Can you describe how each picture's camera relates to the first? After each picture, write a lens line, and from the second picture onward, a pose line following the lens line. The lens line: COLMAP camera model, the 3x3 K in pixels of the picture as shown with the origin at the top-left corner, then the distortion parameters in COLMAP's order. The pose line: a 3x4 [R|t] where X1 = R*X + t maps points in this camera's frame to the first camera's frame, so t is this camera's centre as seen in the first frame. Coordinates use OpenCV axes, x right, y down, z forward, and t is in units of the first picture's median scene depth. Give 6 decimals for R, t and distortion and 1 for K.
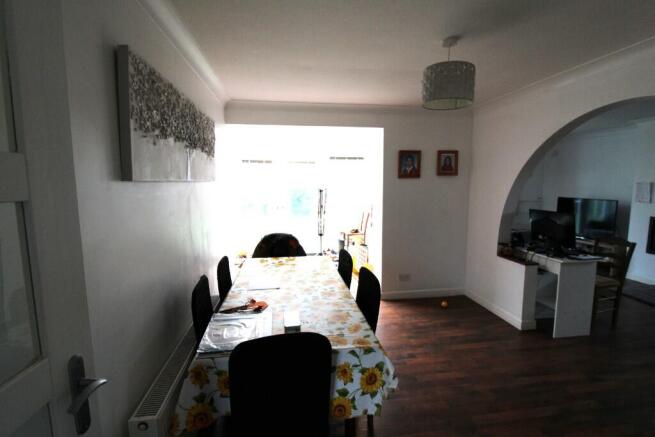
lens RADIAL K [[322.8, 0, 326.9], [0, 322.8, 218.6], [0, 0, 1]] dist [-0.019469, -0.002611]
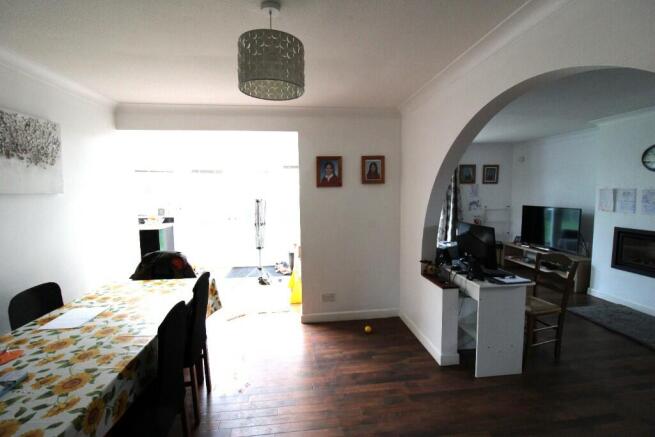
lens RADIAL K [[306.5, 0, 329.9], [0, 306.5, 217.8], [0, 0, 1]] dist [-0.016071, -0.000580]
pose [[0.999770, -0.007017, -0.020266, 0.311077], [0.006466, 0.999612, -0.027102, -0.018828], [0.020449, 0.026965, 0.999427, 0.168399]]
